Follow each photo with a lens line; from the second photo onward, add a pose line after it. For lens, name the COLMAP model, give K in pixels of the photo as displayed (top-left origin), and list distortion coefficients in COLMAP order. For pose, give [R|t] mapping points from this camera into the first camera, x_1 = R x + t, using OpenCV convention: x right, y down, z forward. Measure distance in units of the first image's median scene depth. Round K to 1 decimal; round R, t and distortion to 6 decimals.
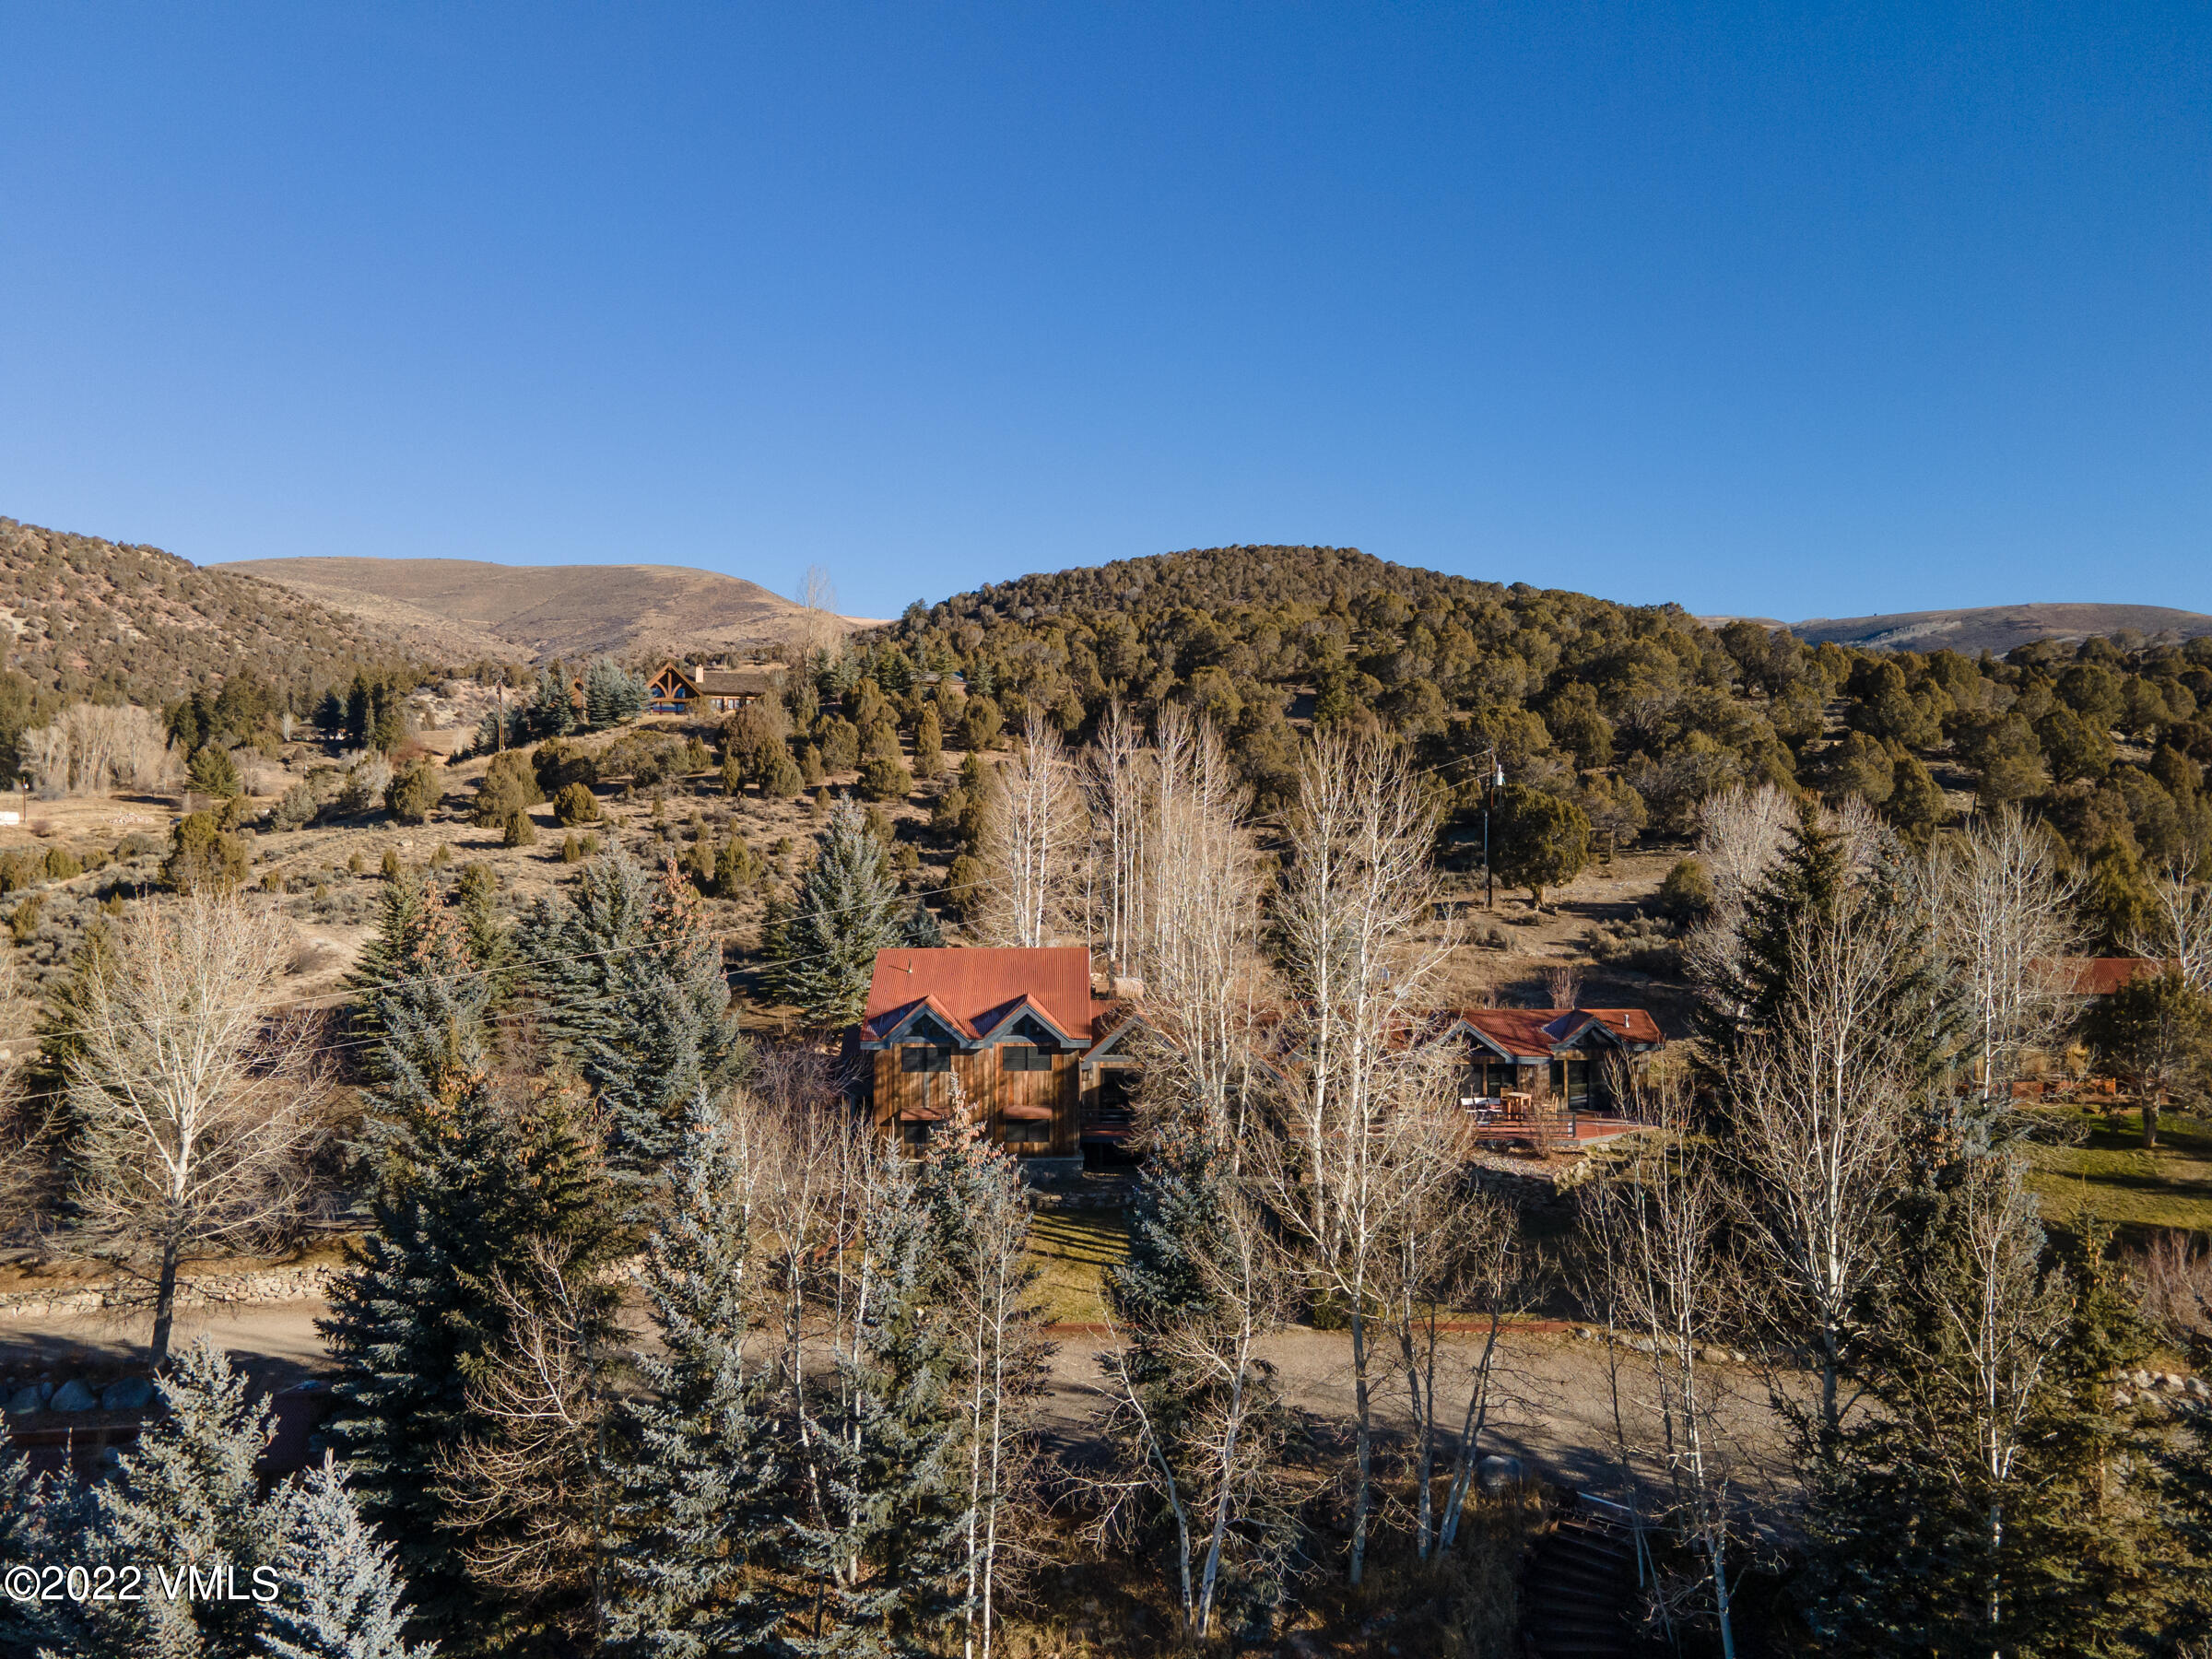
lens RADIAL K [[1616.9, 0, 1093.7], [0, 1616.9, 815.6], [0, 0, 1]] dist [0.010413, 0.066023]
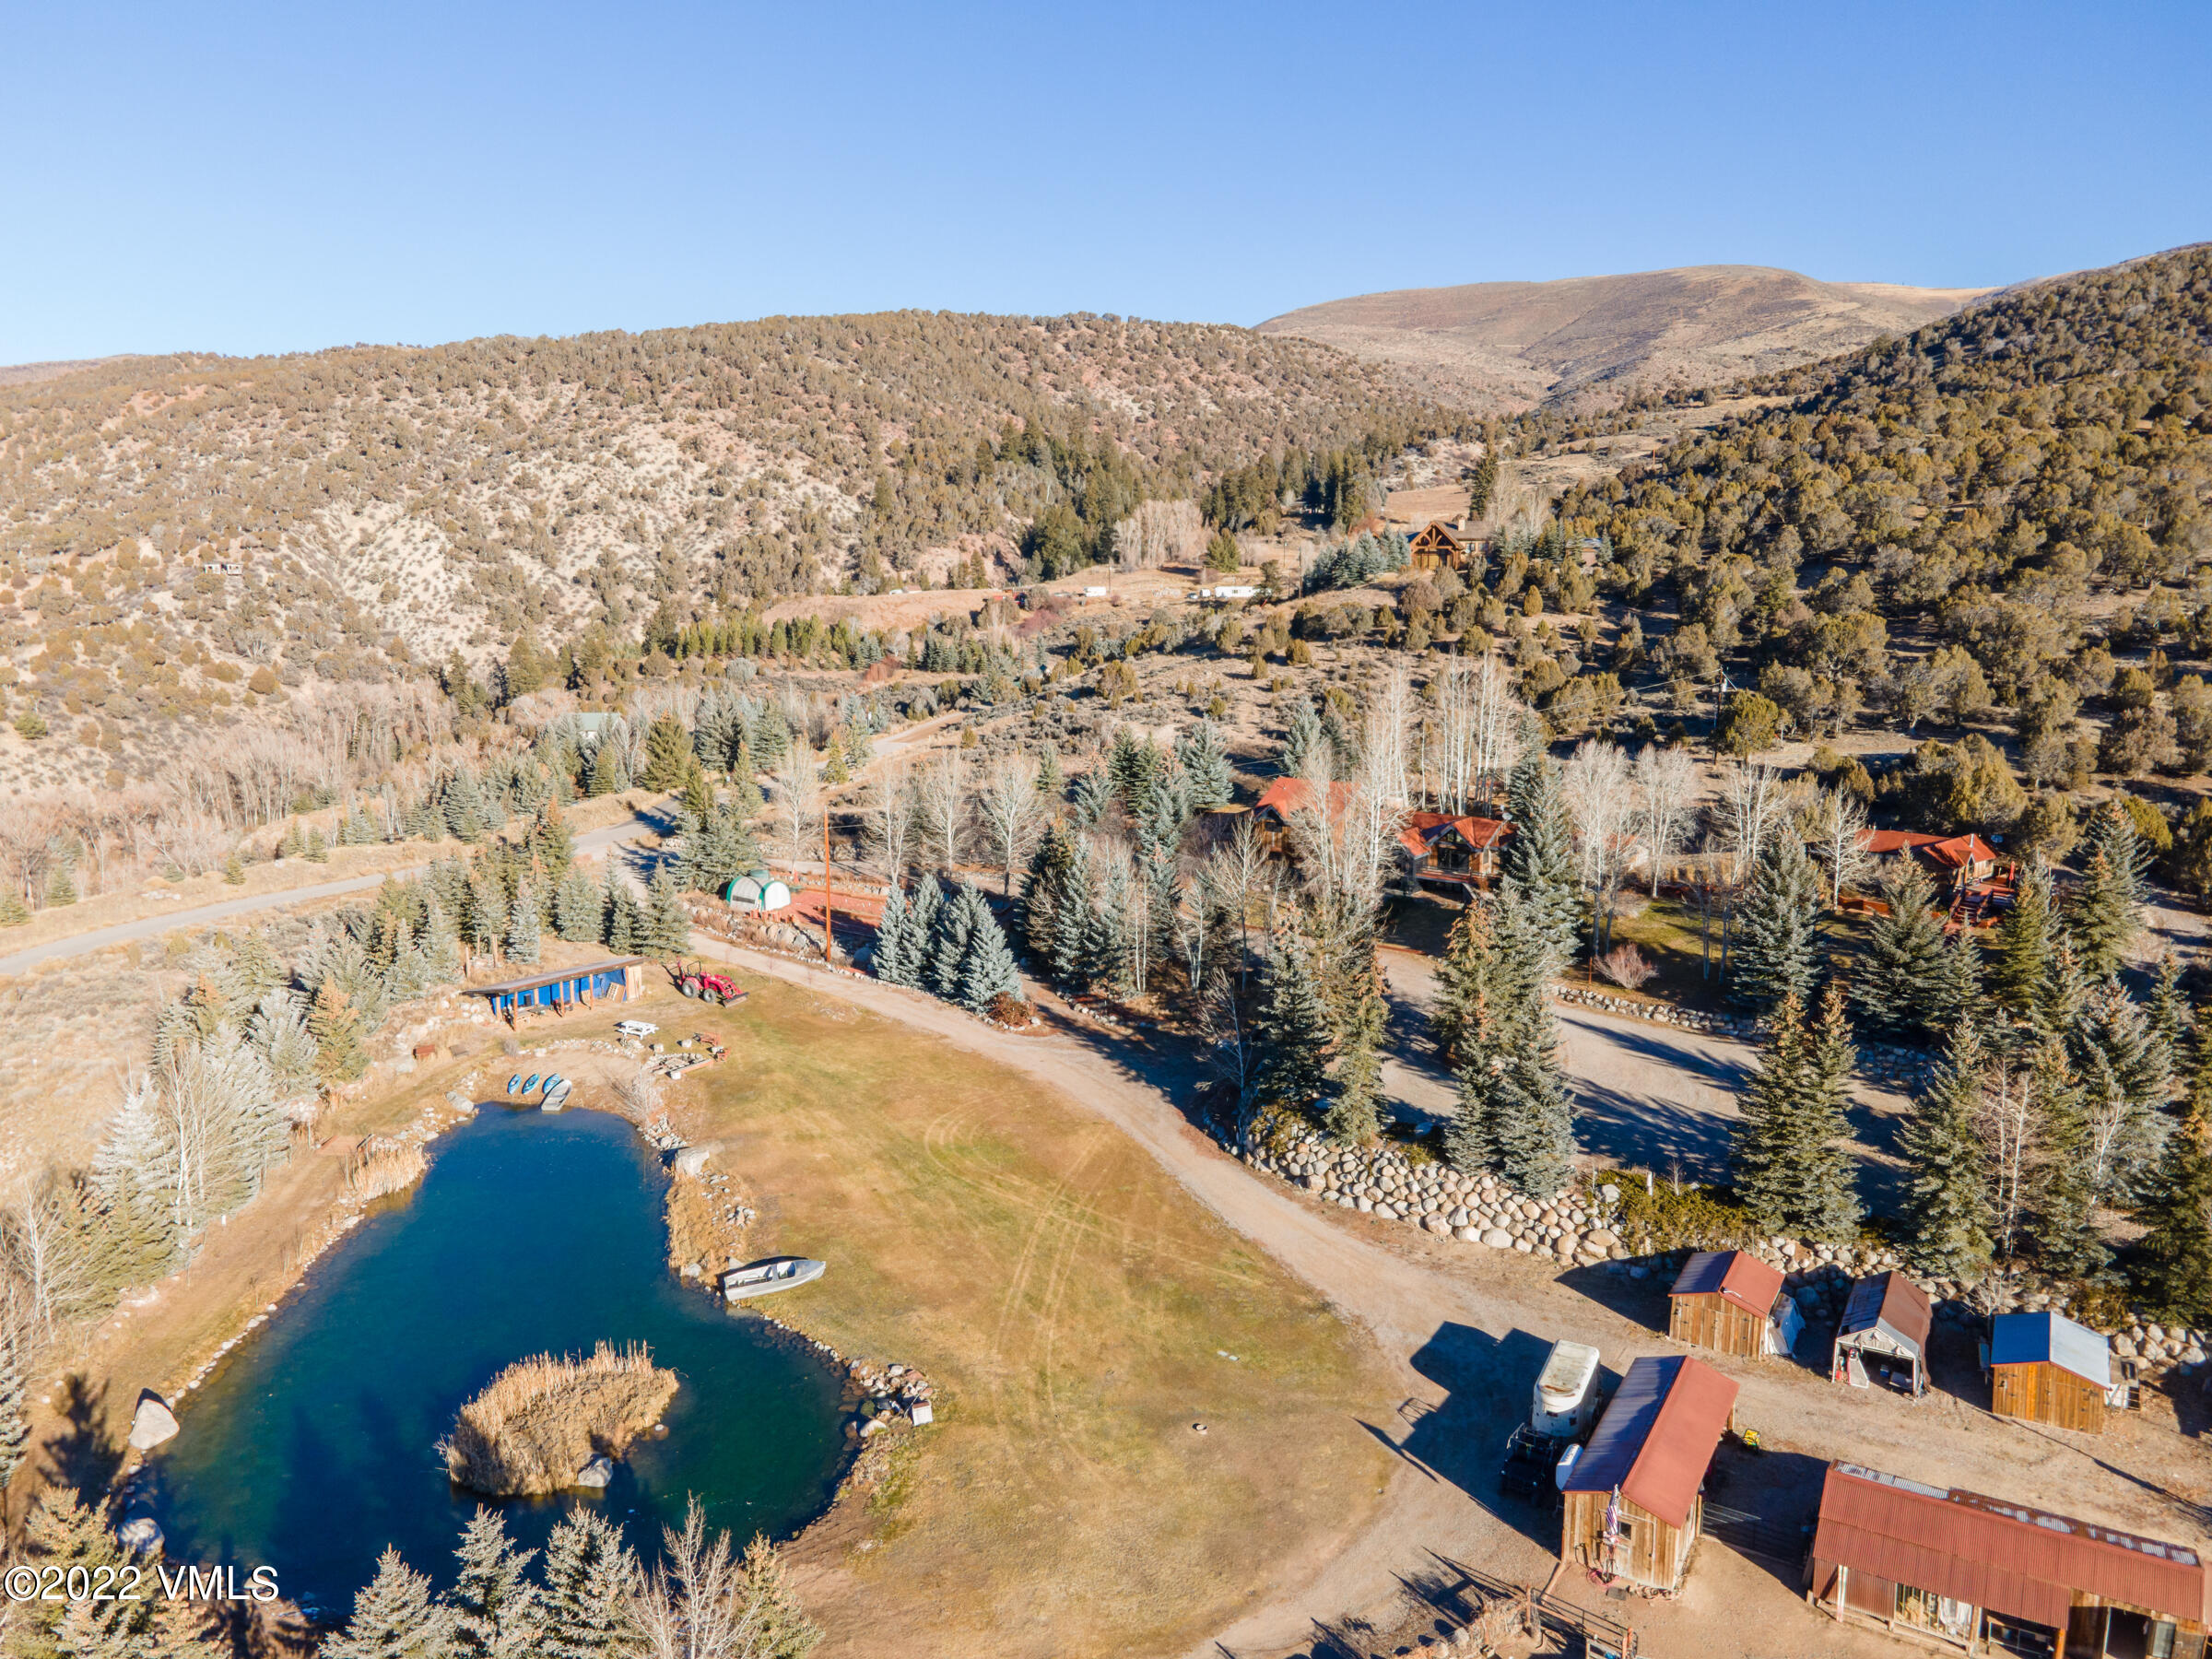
lens RADIAL K [[1616.9, 0, 1093.7], [0, 1616.9, 815.6], [0, 0, 1]] dist [0.010413, 0.066023]
pose [[0.810826, 0.094454, -0.577616, 0.096216], [0.011382, 0.984161, 0.176912, -0.026733], [0.585177, -0.150019, 0.796908, -0.096615]]
